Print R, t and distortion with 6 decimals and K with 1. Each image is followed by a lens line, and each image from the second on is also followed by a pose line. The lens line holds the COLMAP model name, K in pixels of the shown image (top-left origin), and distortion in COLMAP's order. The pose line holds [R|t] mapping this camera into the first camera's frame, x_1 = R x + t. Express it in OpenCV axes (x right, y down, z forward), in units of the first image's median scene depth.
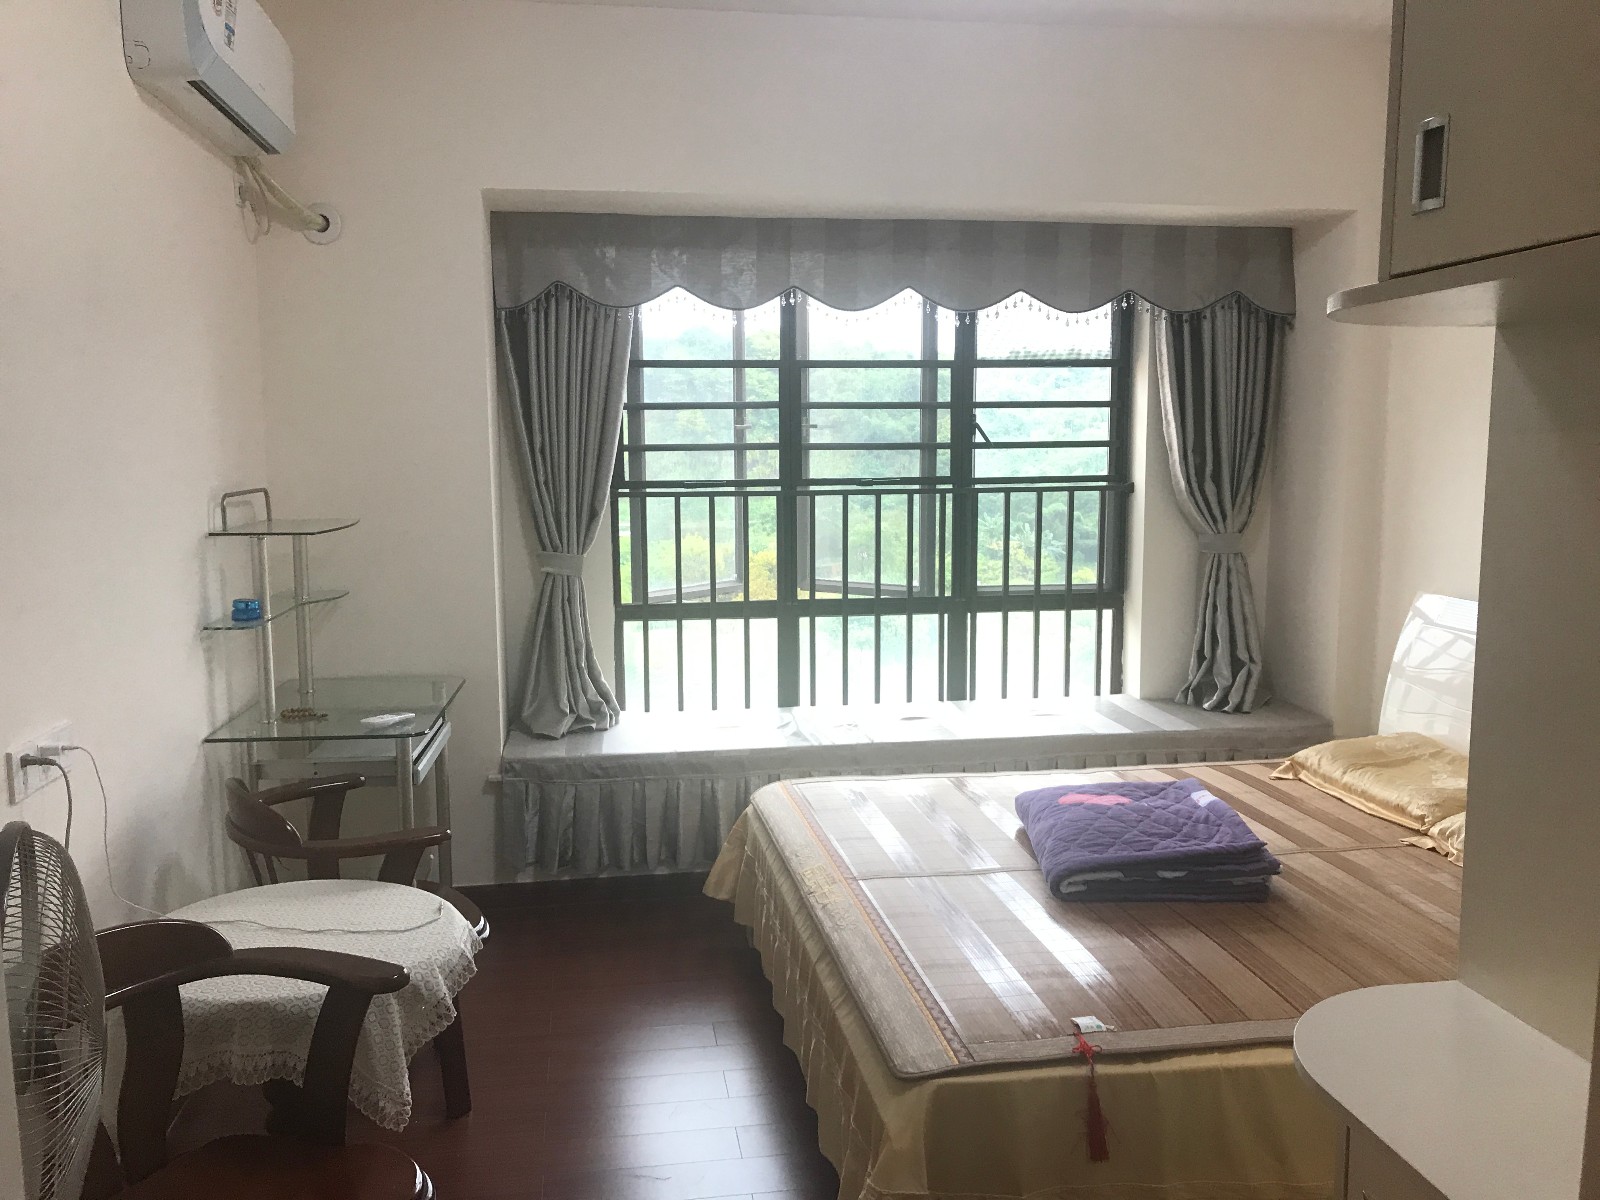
lens RADIAL K [[1048.7, 0, 798.5], [0, 1048.7, 603.2], [0, 0, 1]] dist [-0.010766, -0.001011]
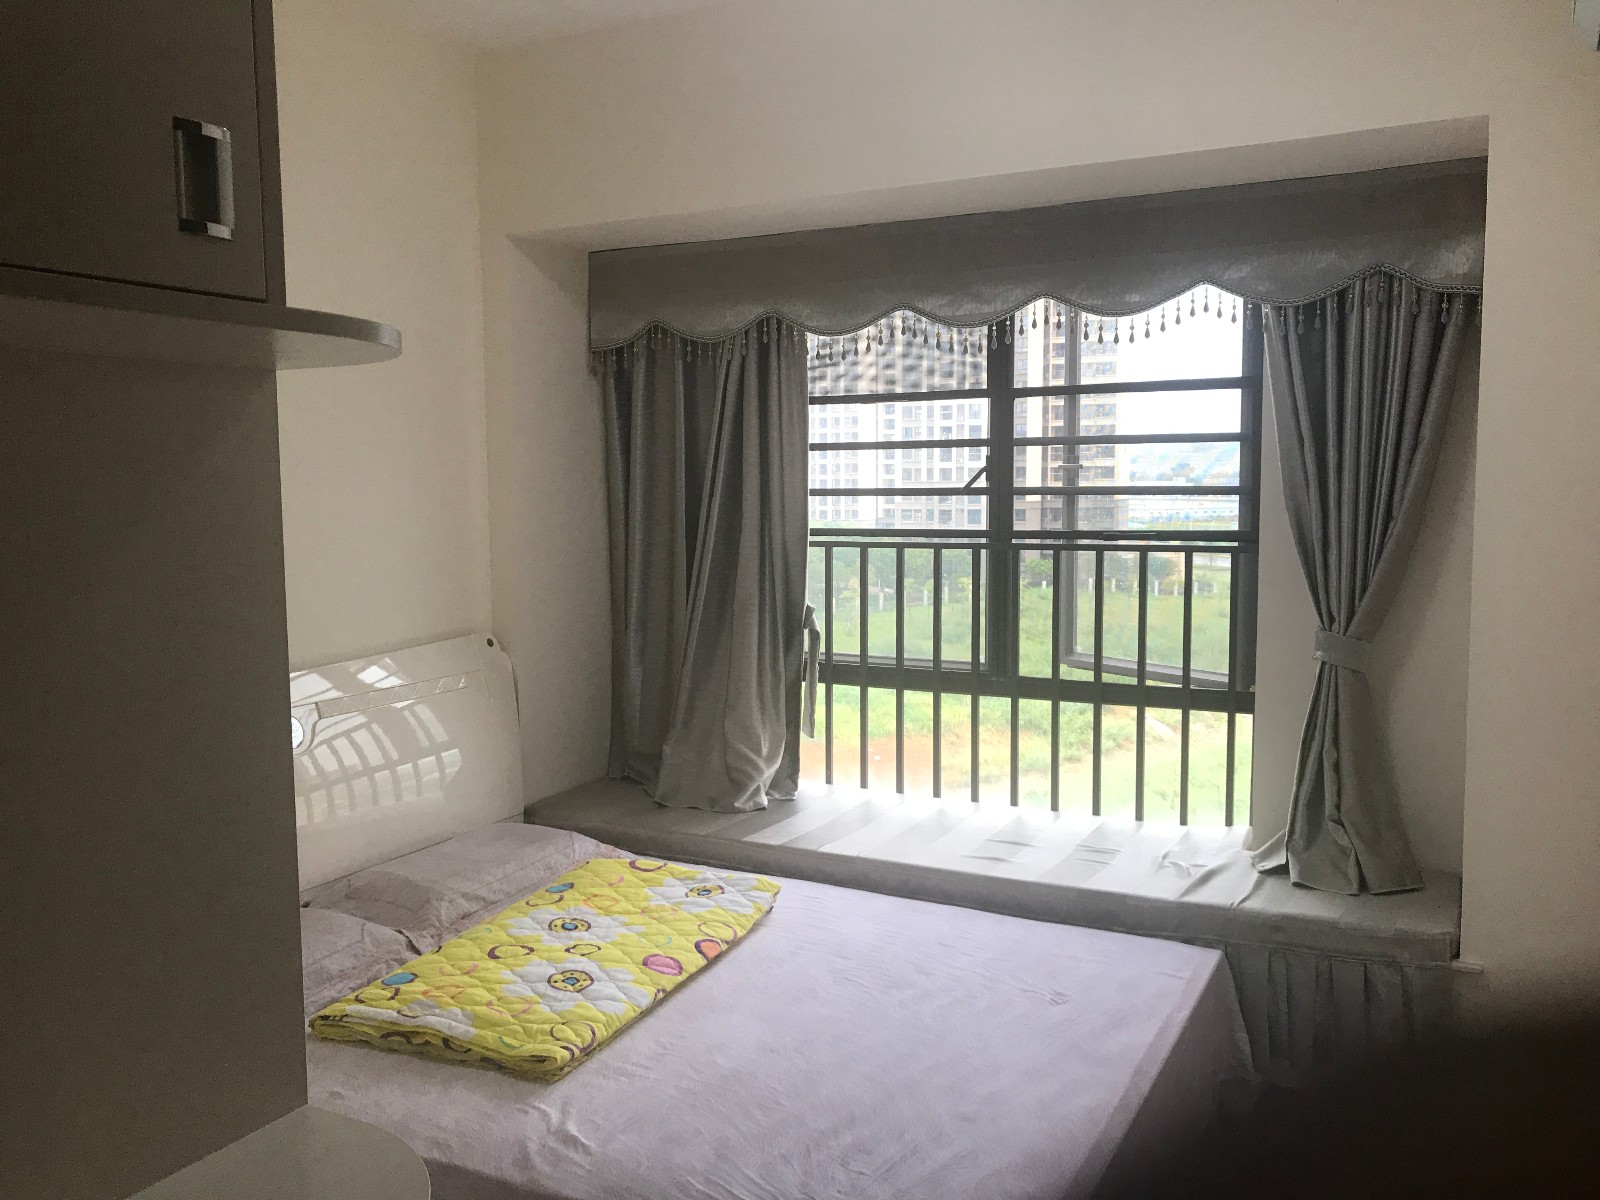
lens RADIAL K [[1292.8, 0, 805.8], [0, 1292.8, 603.2], [0, 0, 1]] dist [0.056529, -0.030534]
pose [[0.852437, 0.050347, -0.520400, 0.512945], [-0.080703, 0.996094, -0.035826, -0.013507], [0.516564, 0.072537, 0.853171, 0.055604]]
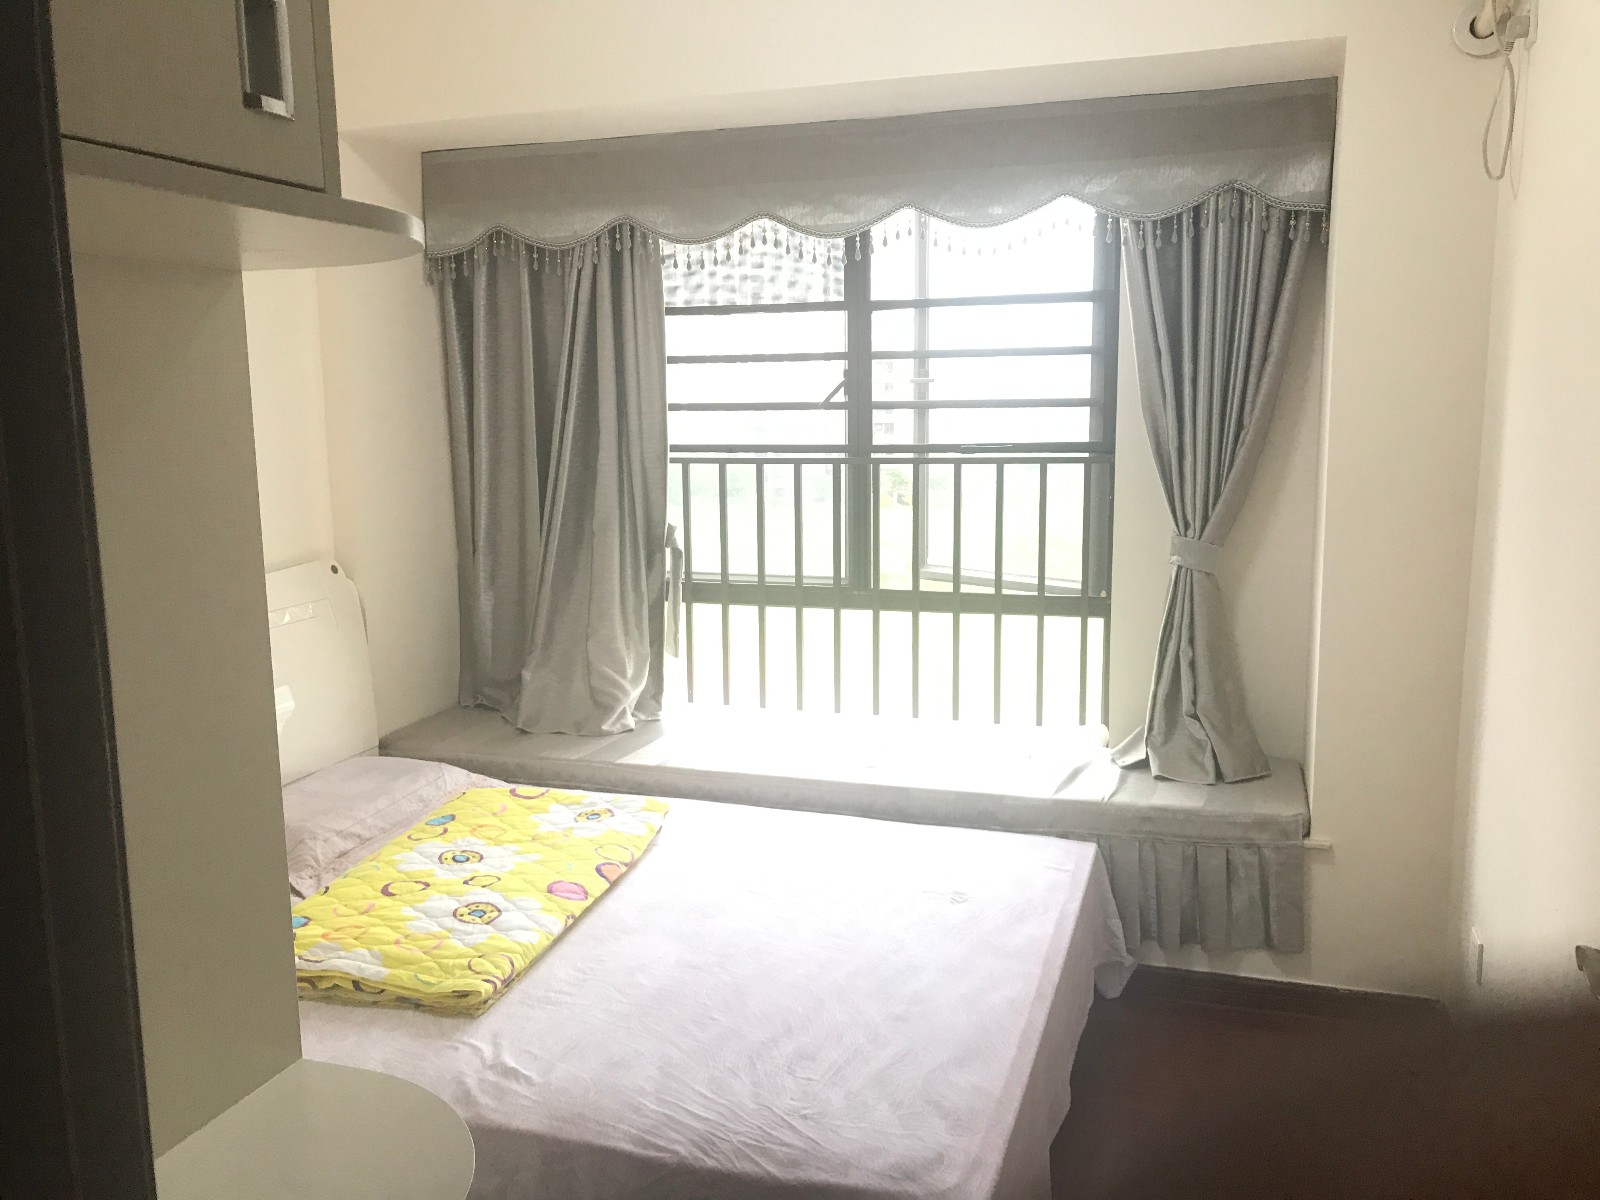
lens RADIAL K [[1292.8, 0, 807.8], [0, 1292.8, 601.1], [0, 0, 1]] dist [0.056529, -0.030534]
pose [[0.922507, 0.056474, -0.381825, 0.470771], [-0.054435, 0.998387, 0.016149, -0.010401], [0.382121, 0.005888, 0.924093, 0.040759]]
